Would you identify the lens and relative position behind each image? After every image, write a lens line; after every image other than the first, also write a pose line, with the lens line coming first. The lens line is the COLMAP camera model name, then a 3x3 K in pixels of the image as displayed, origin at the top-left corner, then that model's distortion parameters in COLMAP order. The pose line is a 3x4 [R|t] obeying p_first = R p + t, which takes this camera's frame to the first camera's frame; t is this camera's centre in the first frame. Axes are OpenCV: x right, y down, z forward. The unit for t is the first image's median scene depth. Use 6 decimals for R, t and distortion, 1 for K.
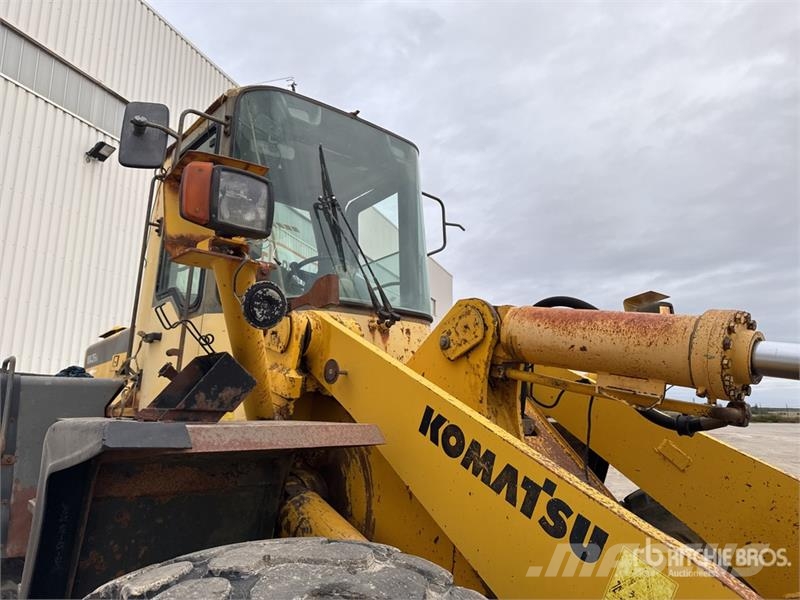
lens RADIAL K [[562.9, 0, 401.6], [0, 562.9, 287.0], [0, 0, 1]] dist [0.093078, -0.119236]
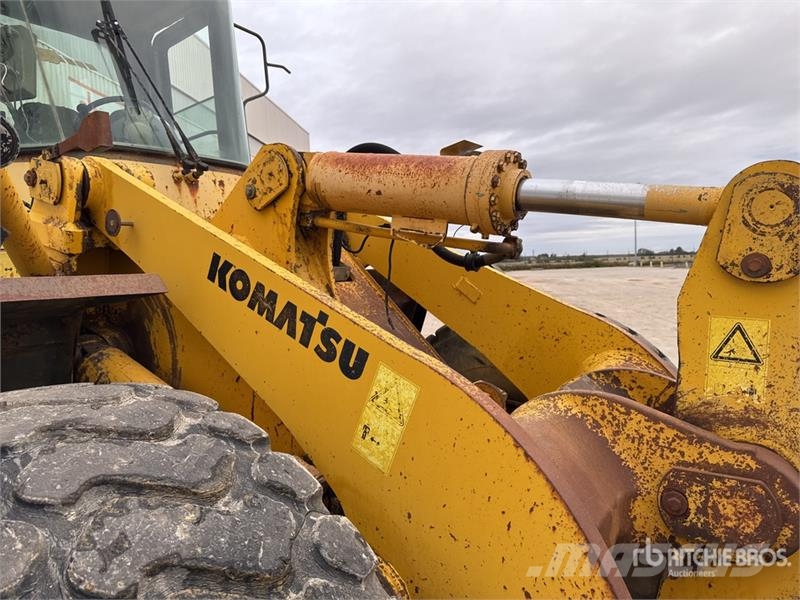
lens RADIAL K [[566.5, 0, 397.4], [0, 566.5, 291.3], [0, 0, 1]] dist [0.092964, -0.120492]
pose [[0.972816, -0.057470, 0.224337, 0.099213], [0.000440, 0.969174, 0.246375, 0.025406], [-0.231581, -0.239579, 0.942853, -0.011586]]
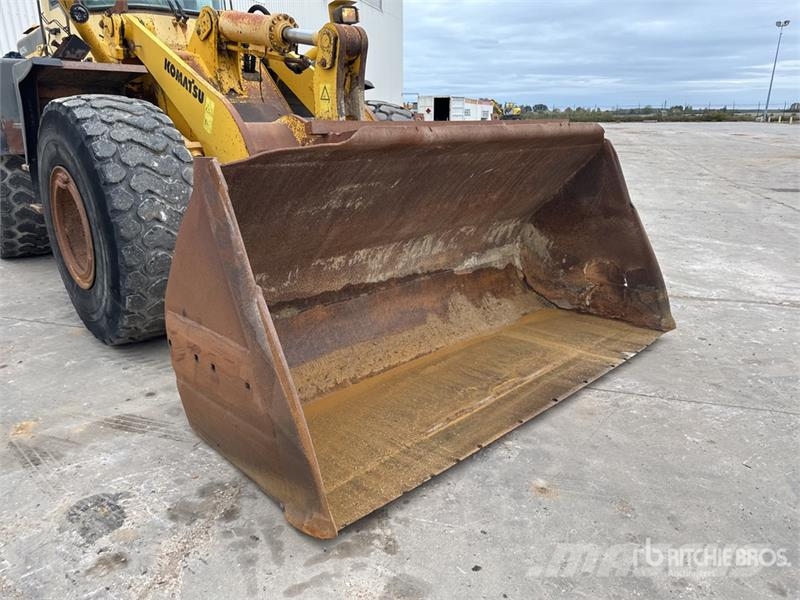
lens RADIAL K [[576.0, 0, 401.7], [0, 576.0, 304.5], [0, 0, 1]] dist [0.010231, -0.009461]
pose [[0.998542, -0.031348, 0.043945, 0.730483], [0.005162, 0.865822, 0.500325, -0.089343], [-0.053732, -0.499369, 0.864722, -1.394403]]
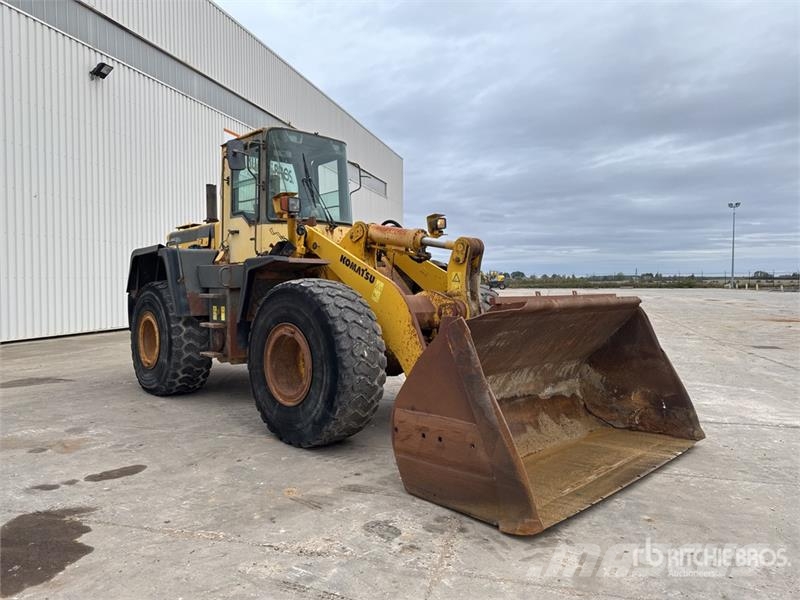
lens RADIAL K [[566.5, 0, 397.4], [0, 566.5, 291.3], [0, 0, 1]] dist [0.092964, -0.120492]
pose [[0.997815, -0.014776, 0.064403, 0.132410], [0.000037, 0.974802, 0.223073, -0.311917], [-0.066076, -0.222583, 0.972672, -2.178914]]
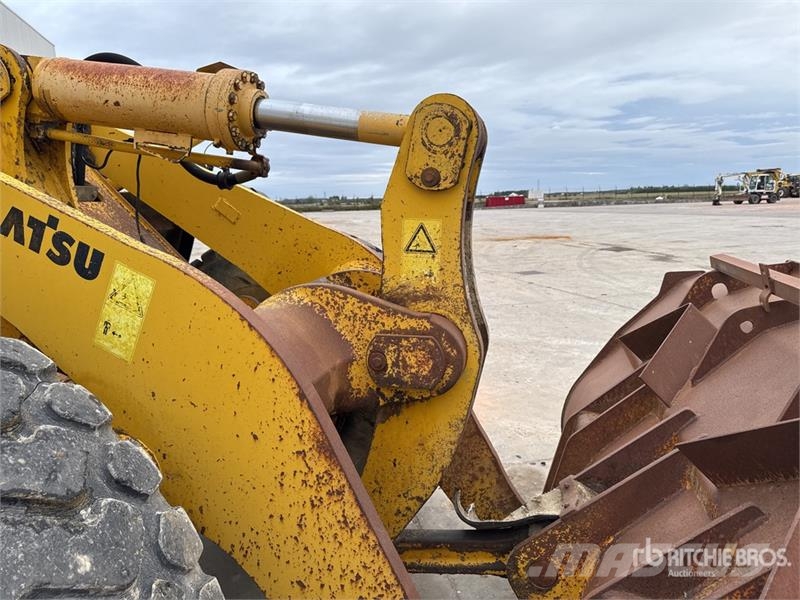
lens RADIAL K [[565.6, 0, 400.0], [0, 565.6, 300.0], [0, 0, 1]] dist [0.089741, -0.108155]
pose [[0.828380, -0.133982, 0.543908, 0.118819], [-0.074963, 0.935726, 0.344669, 0.040001], [-0.555128, -0.326290, 0.765093, -0.150509]]
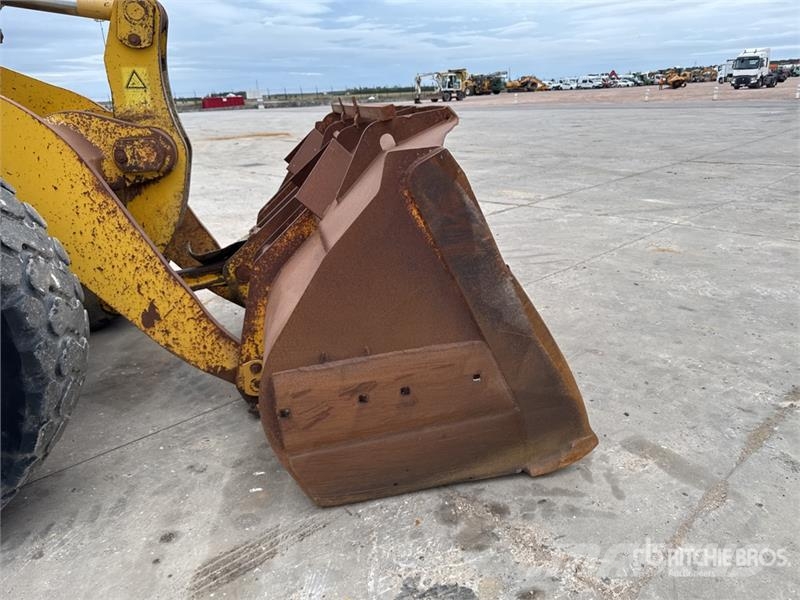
lens RADIAL K [[571.3, 0, 413.0], [0, 571.3, 301.8], [0, 0, 1]] dist [0.028542, -0.033010]
pose [[0.475094, -0.338293, 0.812308, -0.370341], [-0.126342, 0.887355, 0.443440, 0.015318], [-0.870817, -0.313305, 0.378837, -0.766758]]
